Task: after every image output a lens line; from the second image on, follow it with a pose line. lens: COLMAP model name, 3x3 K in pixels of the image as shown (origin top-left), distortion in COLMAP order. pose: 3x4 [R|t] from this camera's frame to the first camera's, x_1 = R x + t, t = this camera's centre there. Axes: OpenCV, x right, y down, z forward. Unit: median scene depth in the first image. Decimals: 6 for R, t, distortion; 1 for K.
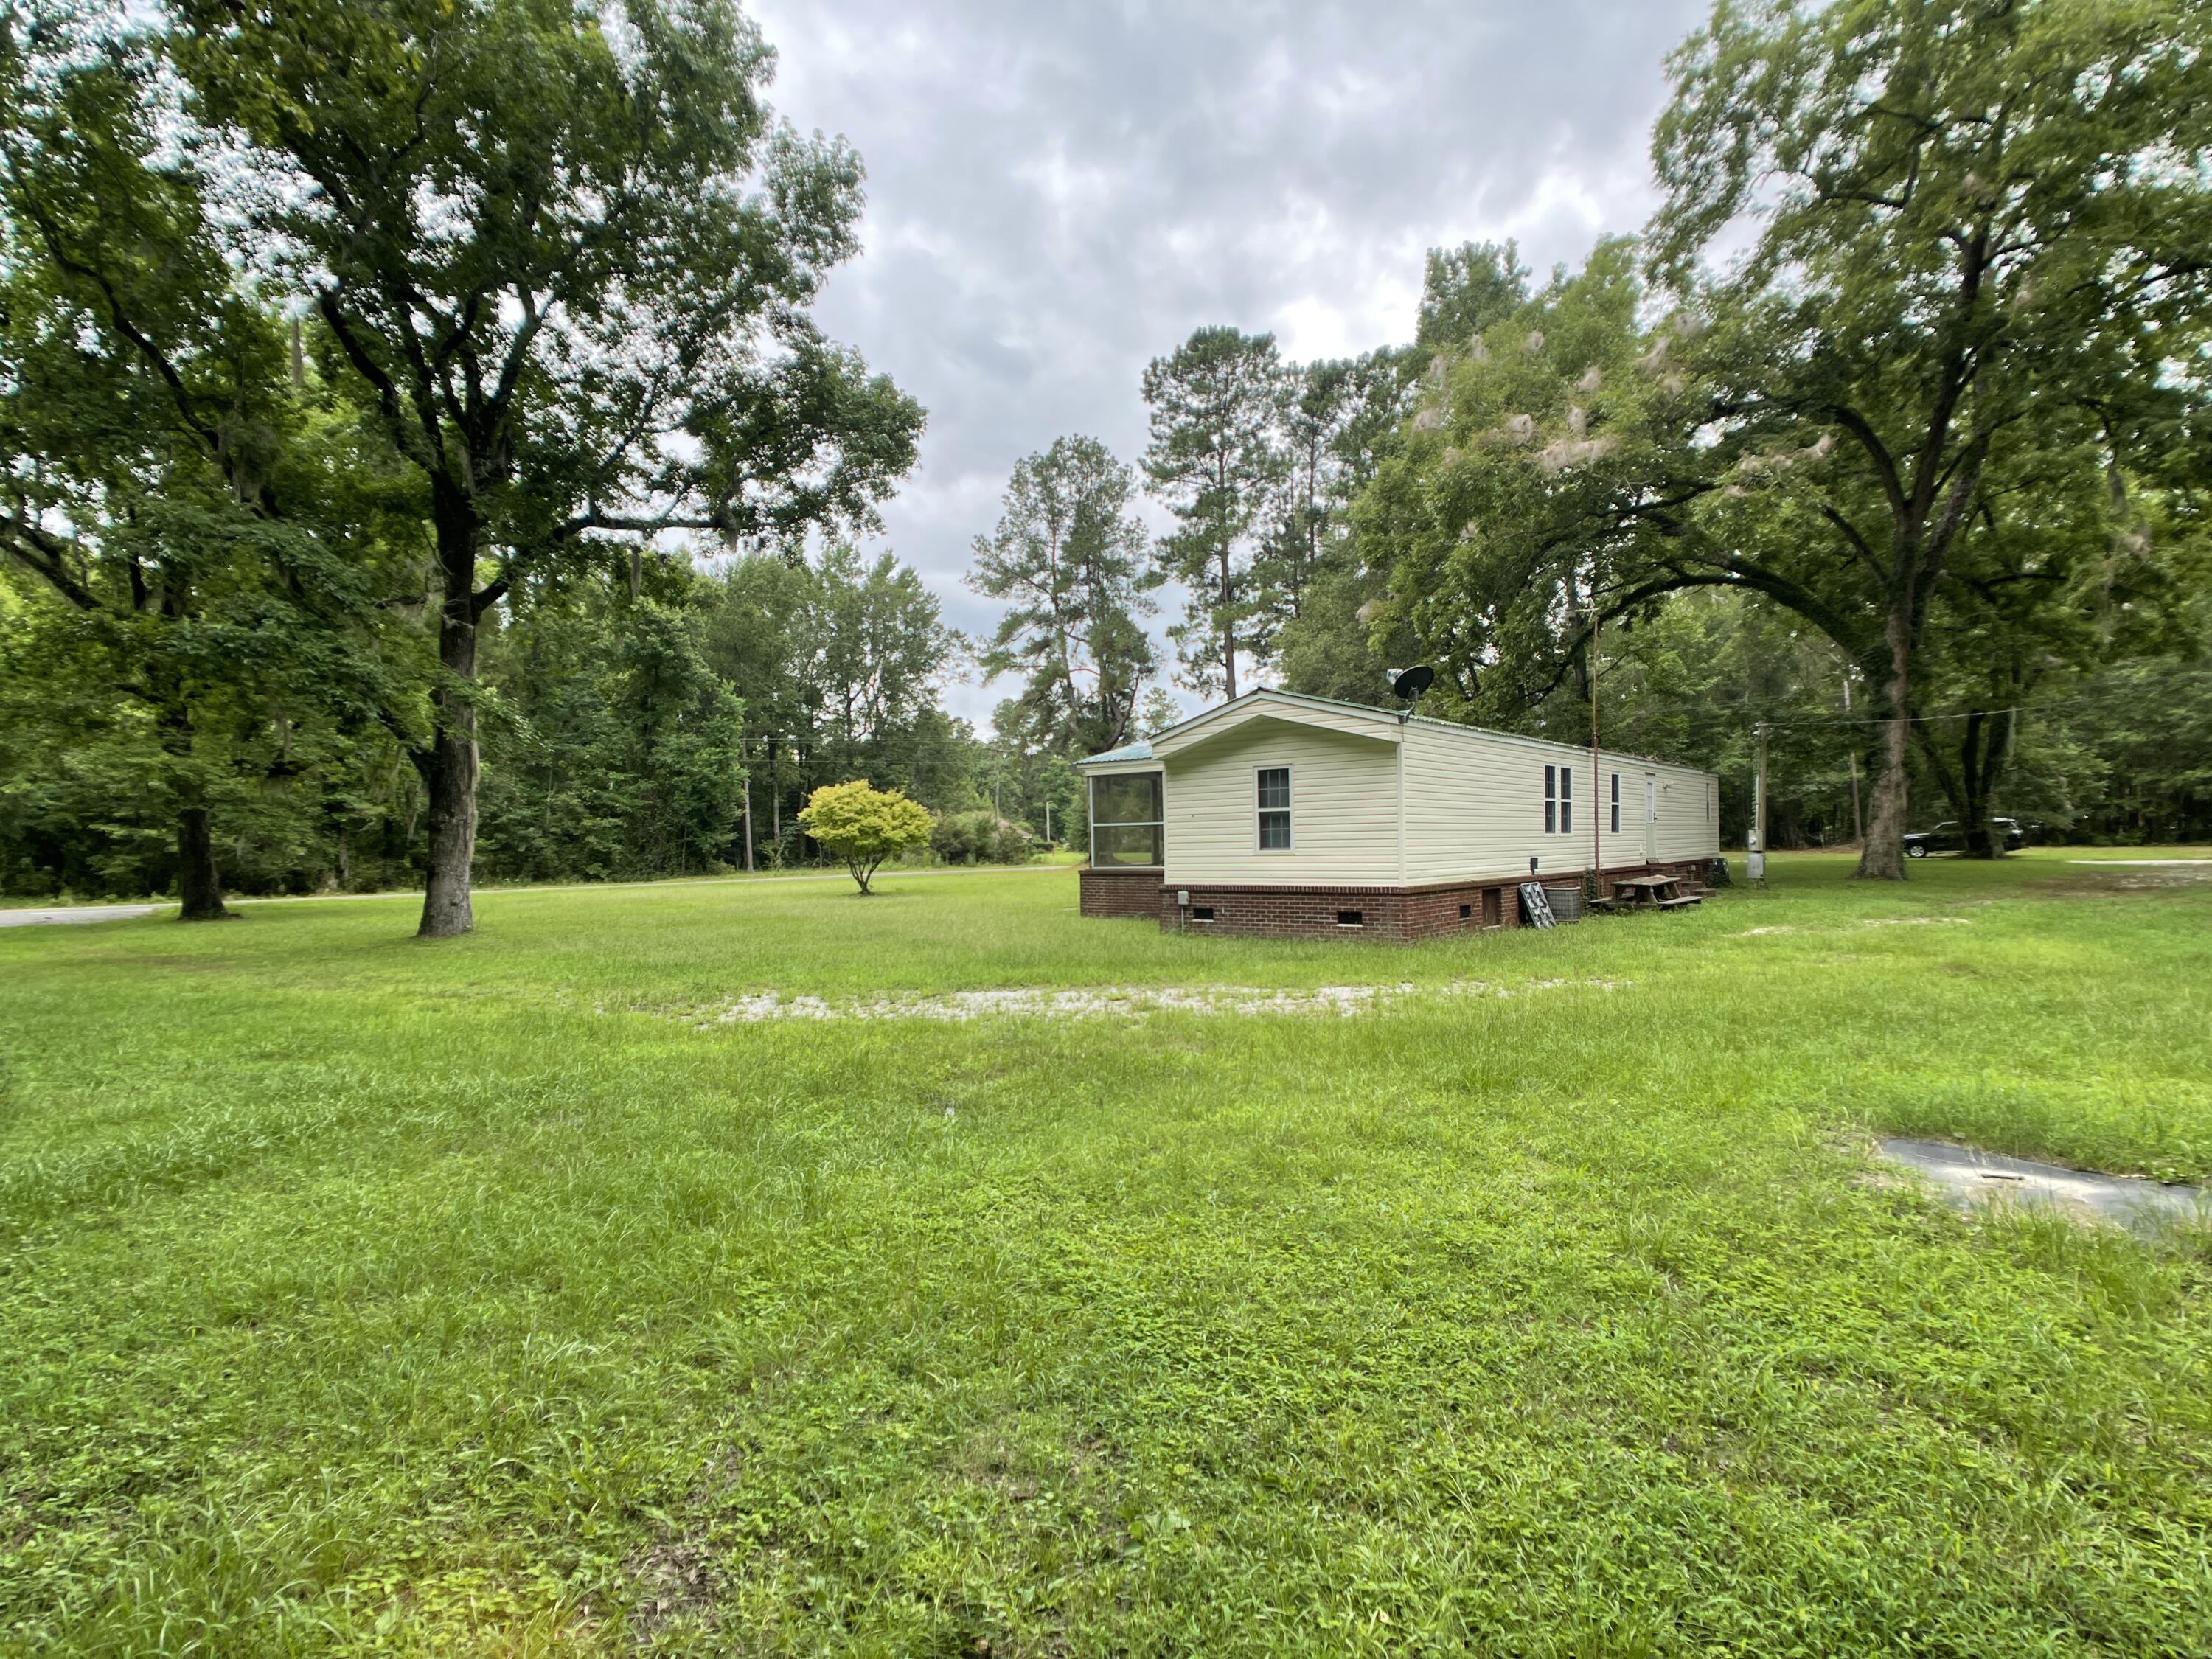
lens RADIAL K [[1099.9, 0, 1107.9], [0, 1099.9, 848.5], [0, 0, 1]] dist [-0.019909, 0.009824]
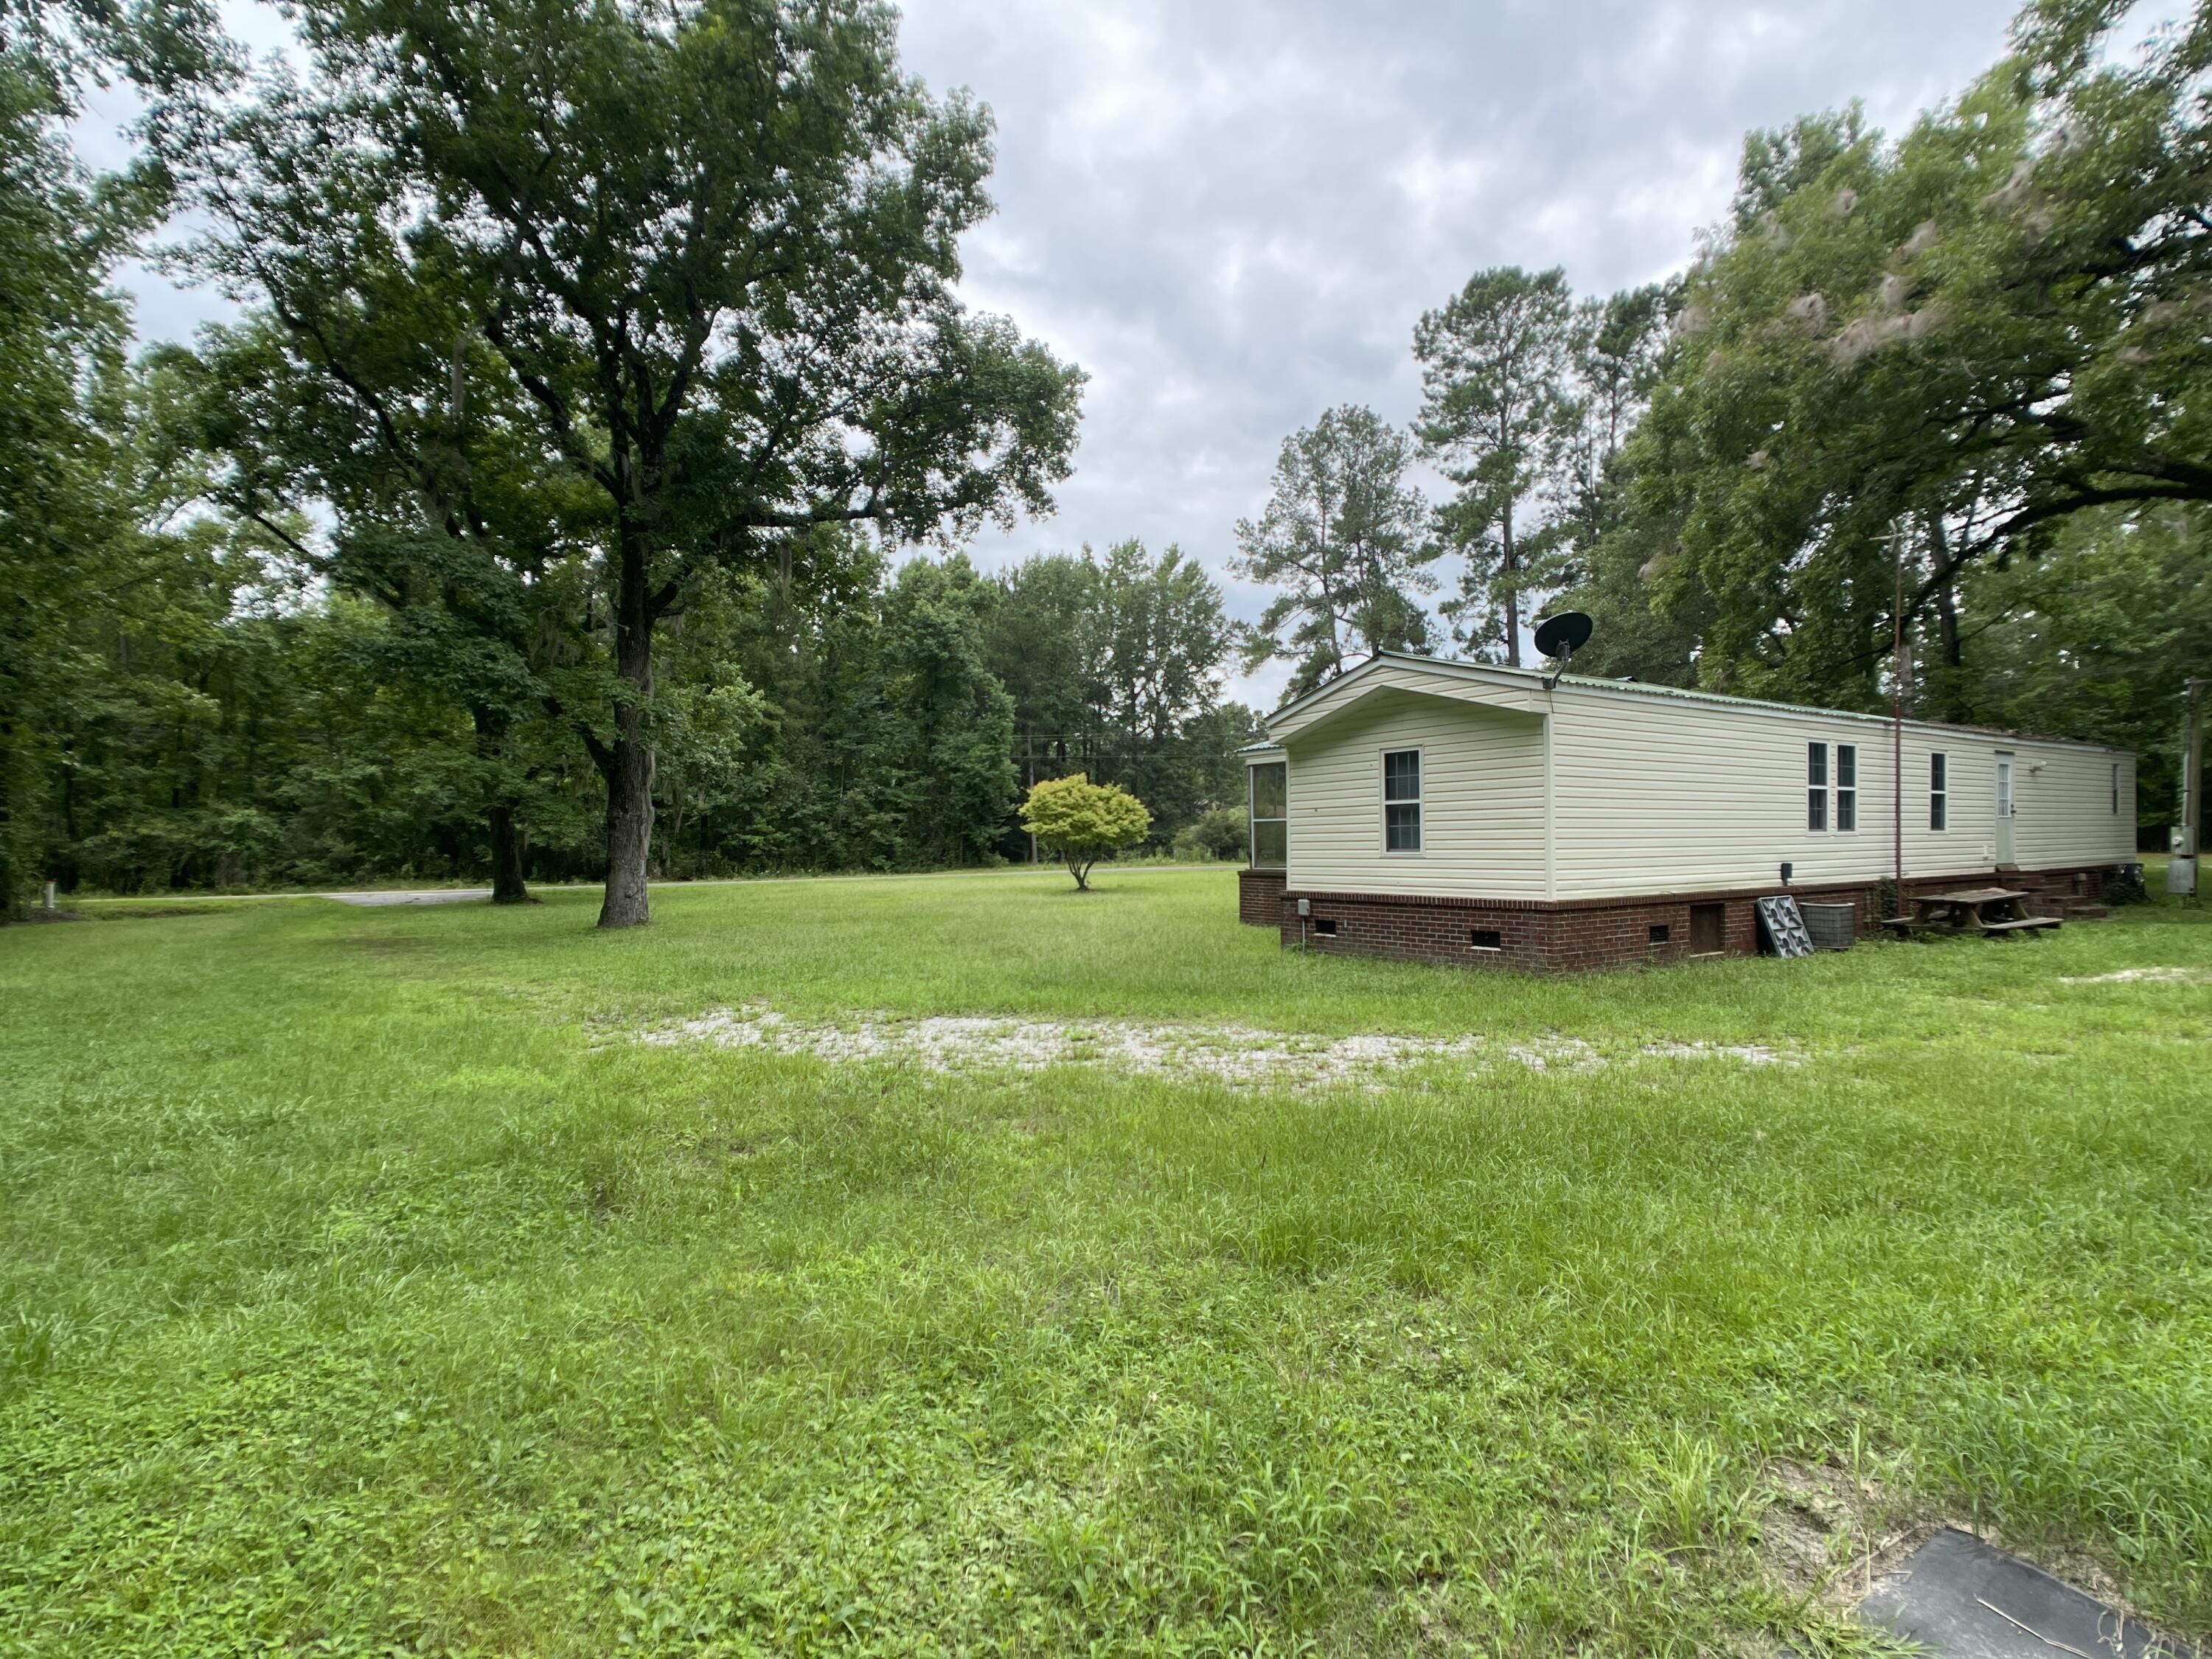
lens RADIAL K [[1099.9, 0, 1100.4], [0, 1099.9, 847.0], [0, 0, 1]] dist [-0.019909, 0.009824]
pose [[0.958986, 0.006414, -0.283383, 0.084086], [-0.005230, 0.999974, 0.004934, -0.002467], [0.283407, -0.003249, 0.958994, 0.079063]]
